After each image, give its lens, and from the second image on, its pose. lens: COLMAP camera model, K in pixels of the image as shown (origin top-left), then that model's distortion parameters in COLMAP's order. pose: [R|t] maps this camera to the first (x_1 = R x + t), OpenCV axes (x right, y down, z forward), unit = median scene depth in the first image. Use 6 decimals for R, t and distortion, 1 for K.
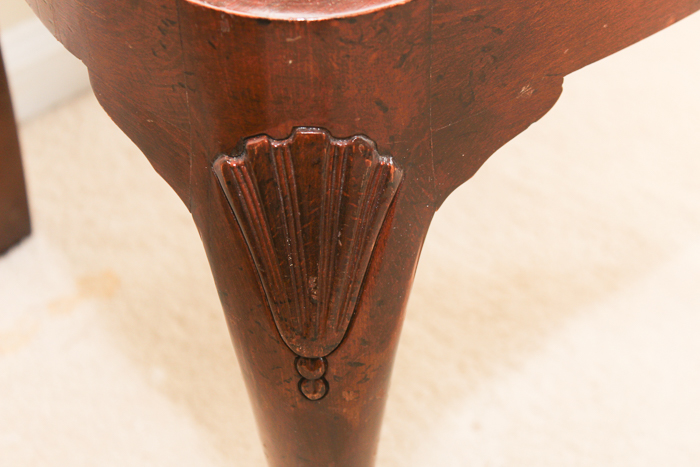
lens RADIAL K [[1654.5, 0, 350.0], [0, 1654.5, 233.5], [0, 0, 1]] dist [0.052272, 0.340872]
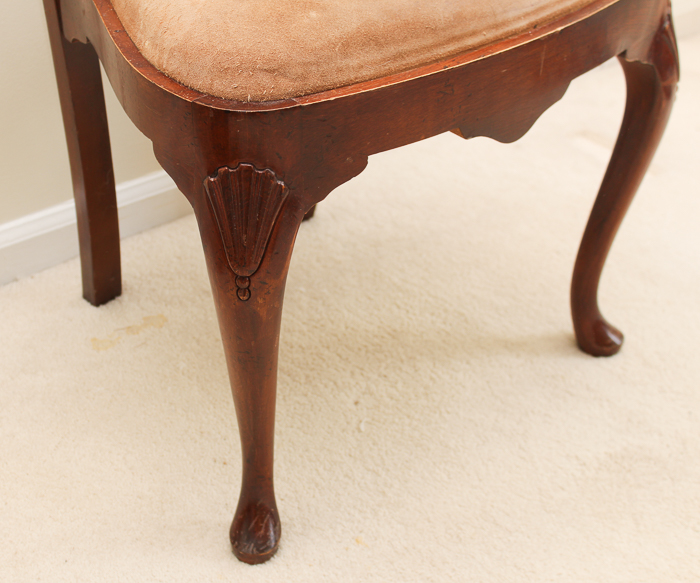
lens RADIAL K [[1286.3, 0, 271.6], [0, 1286.3, 291.0], [0, 0, 1]] dist [-0.037682, -0.085389]
pose [[0.994650, 0.063525, -0.081459, 0.154919], [-0.073831, 0.988697, -0.130488, 0.316082], [0.072249, 0.135804, 0.988098, -0.664794]]
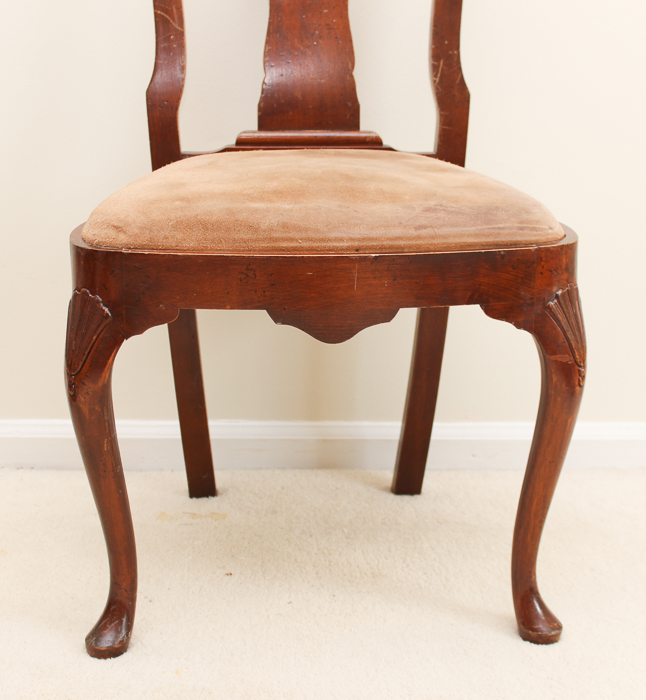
lens RADIAL K [[1348.3, 0, 332.9], [0, 1348.3, 349.3], [0, 0, 1]] dist [-0.043535, 0.016204]
pose [[0.768522, 0.200758, -0.607512, 1.778178], [-0.449699, 0.844901, -0.289678, 0.521913], [0.455132, 0.495822, 0.739605, -0.557263]]
